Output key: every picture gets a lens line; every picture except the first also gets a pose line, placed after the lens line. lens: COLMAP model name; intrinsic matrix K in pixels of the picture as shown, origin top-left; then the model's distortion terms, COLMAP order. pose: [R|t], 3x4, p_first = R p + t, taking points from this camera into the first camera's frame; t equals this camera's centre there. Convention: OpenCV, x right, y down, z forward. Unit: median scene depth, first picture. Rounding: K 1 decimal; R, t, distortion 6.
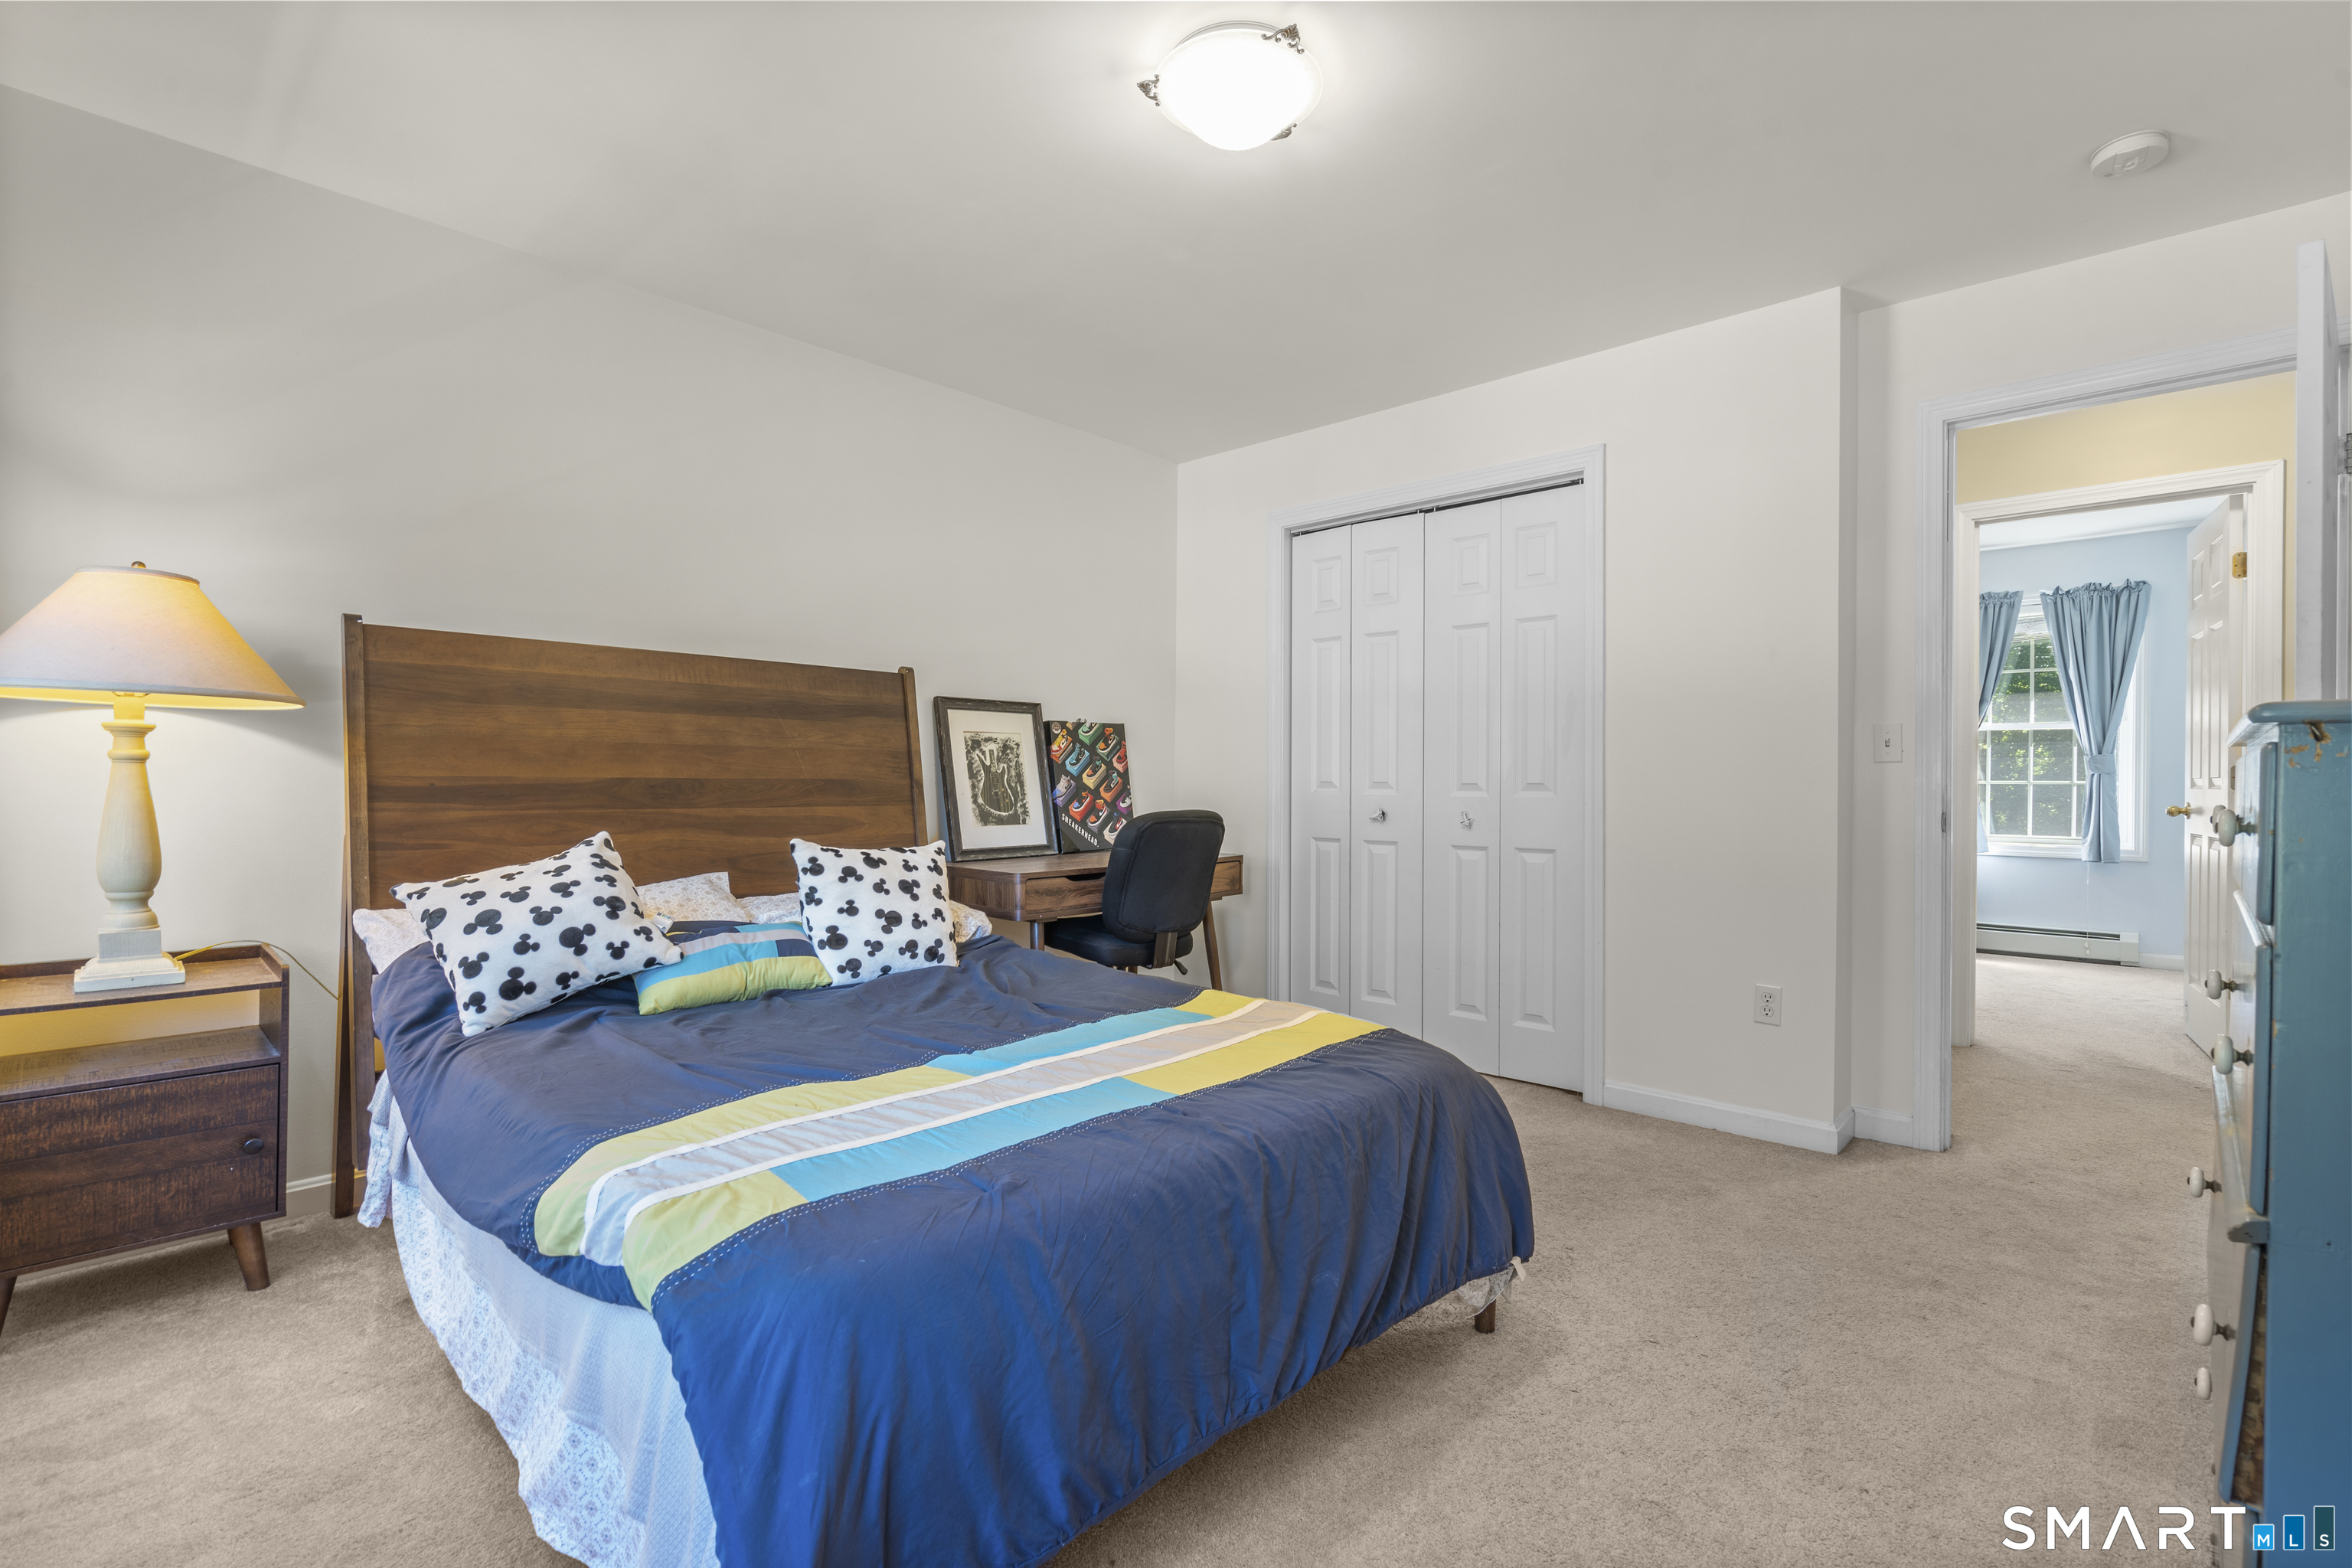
lens RADIAL K [[1053.2, 0, 1180.6], [0, 1053.2, 785.5], [0, 0, 1]] dist [-0.011658, 0.006752]
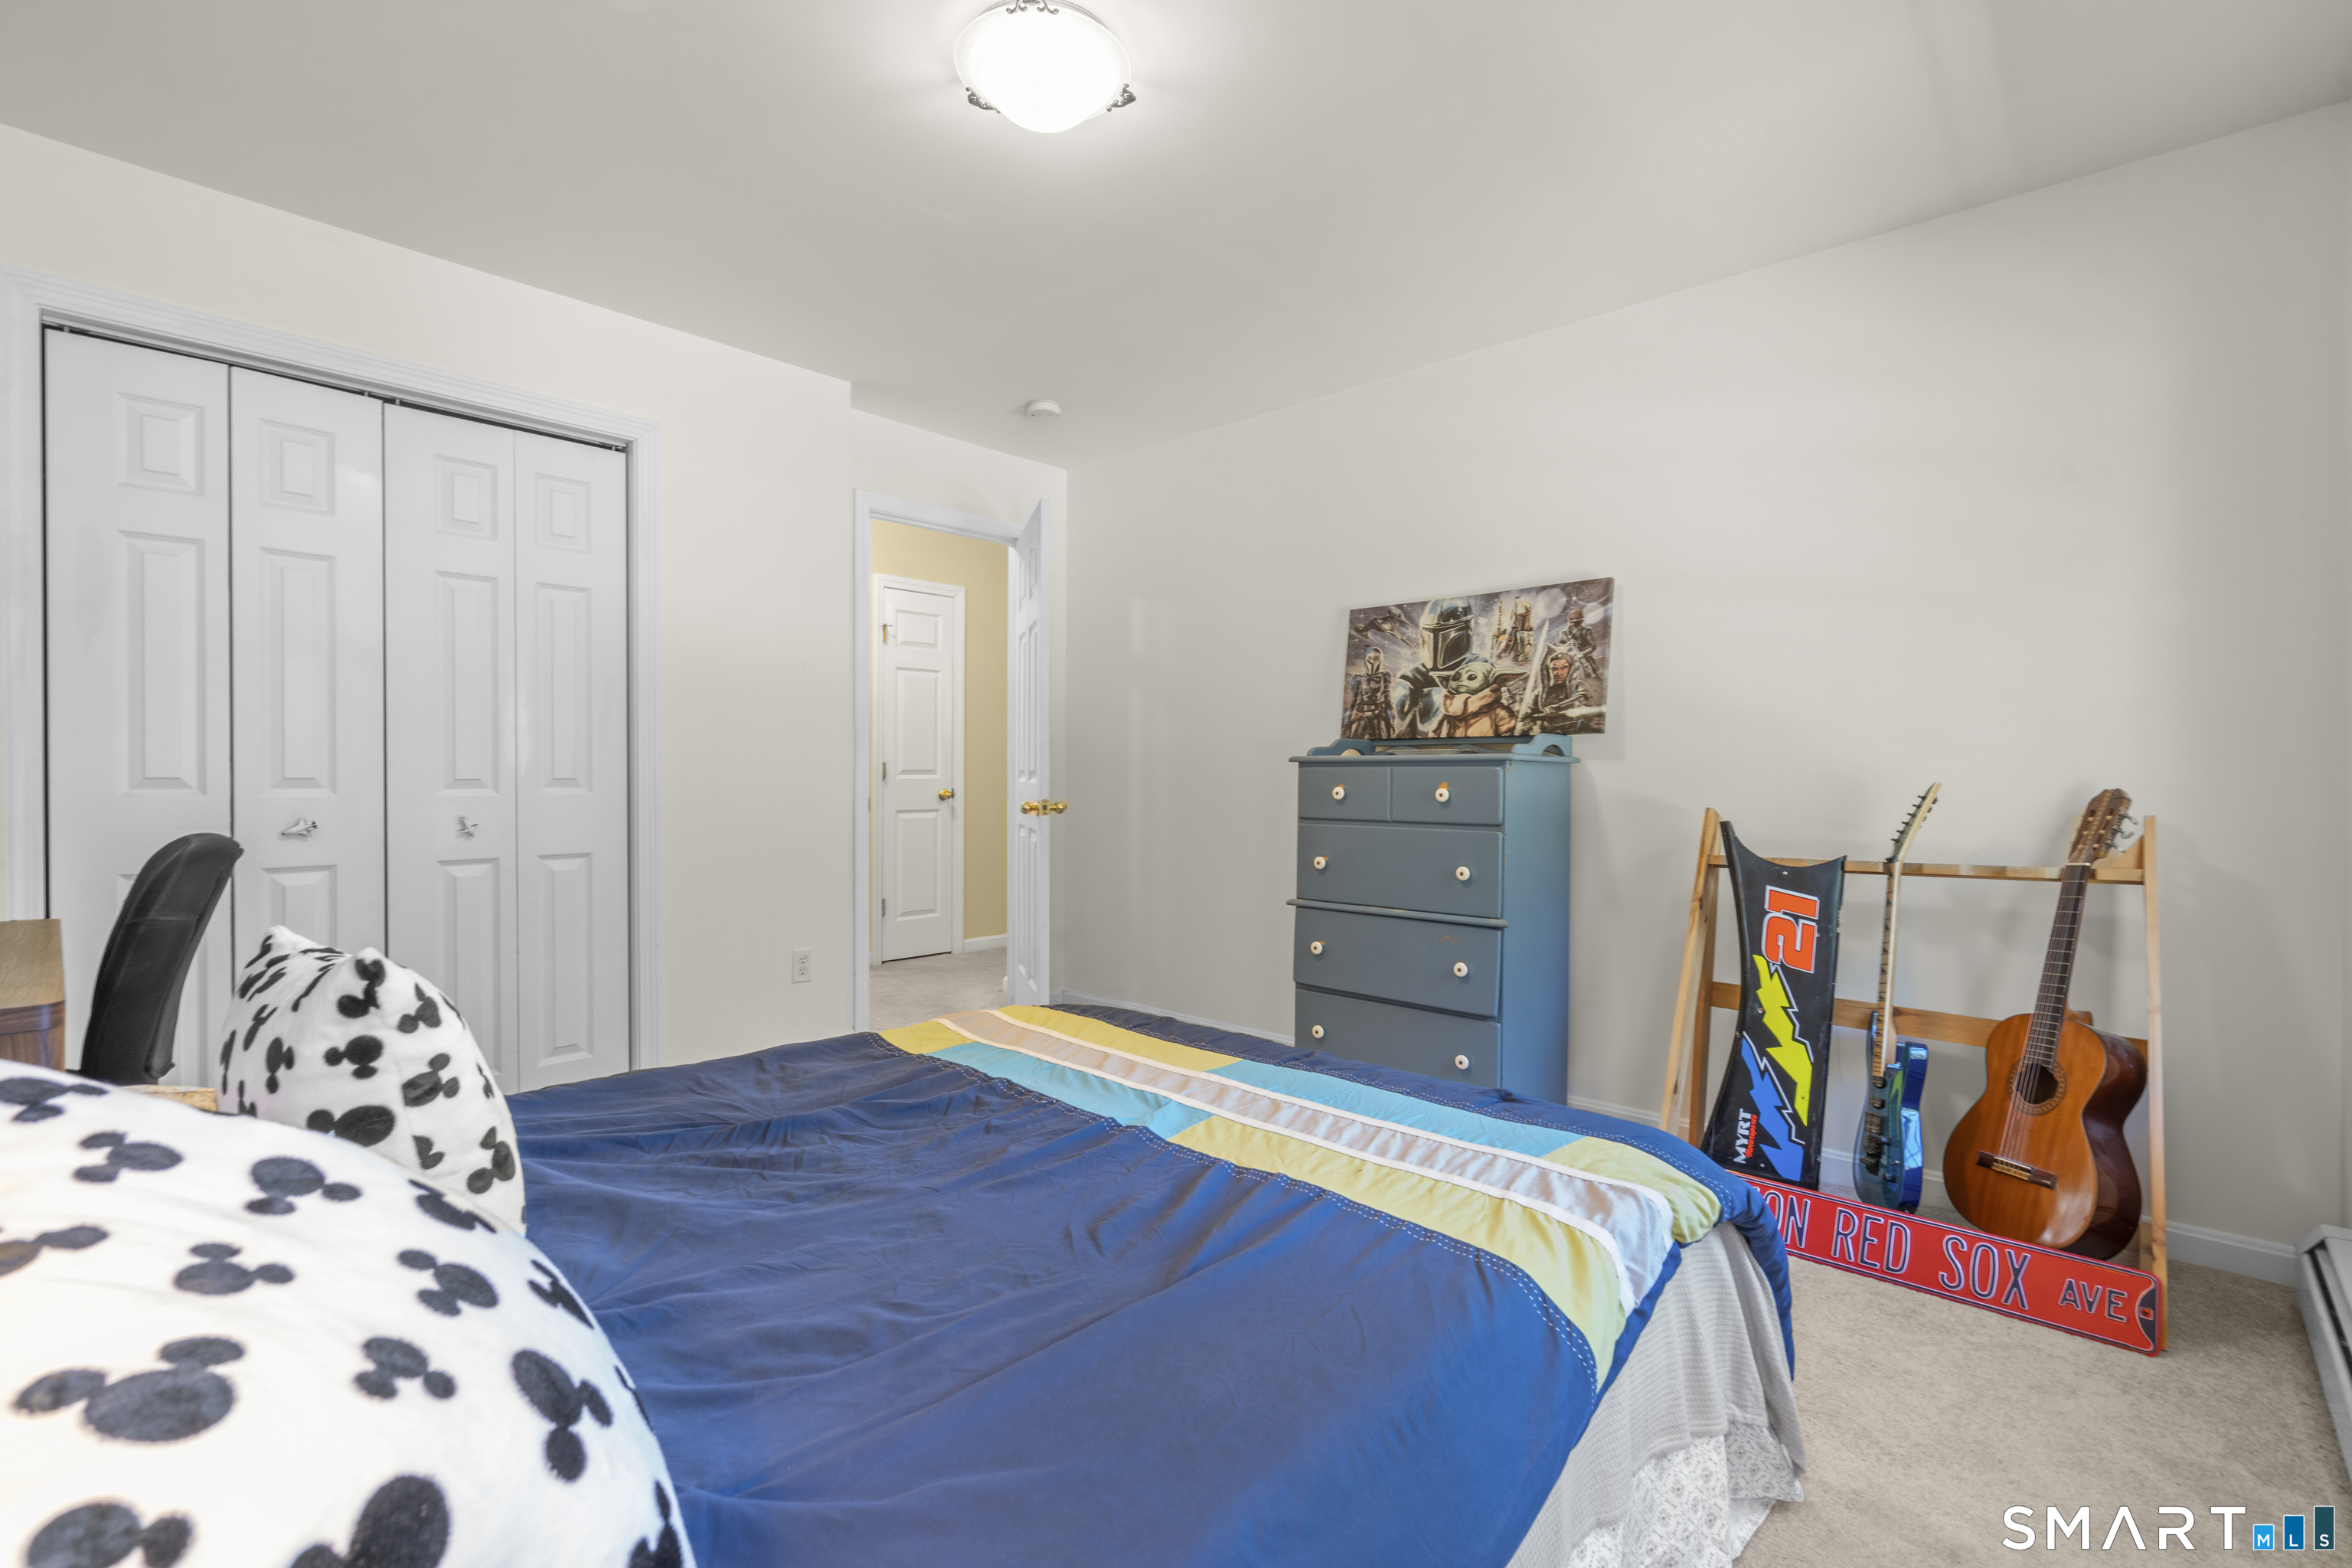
lens RADIAL K [[1053.2, 0, 1180.6], [0, 1053.2, 785.5], [0, 0, 1]] dist [-0.011658, 0.006752]
pose [[-0.000711, -0.017211, 0.999852, -0.503632], [0.000807, 0.999852, 0.017212, -0.010110], [-0.999999, 0.000820, -0.000697, 0.473582]]
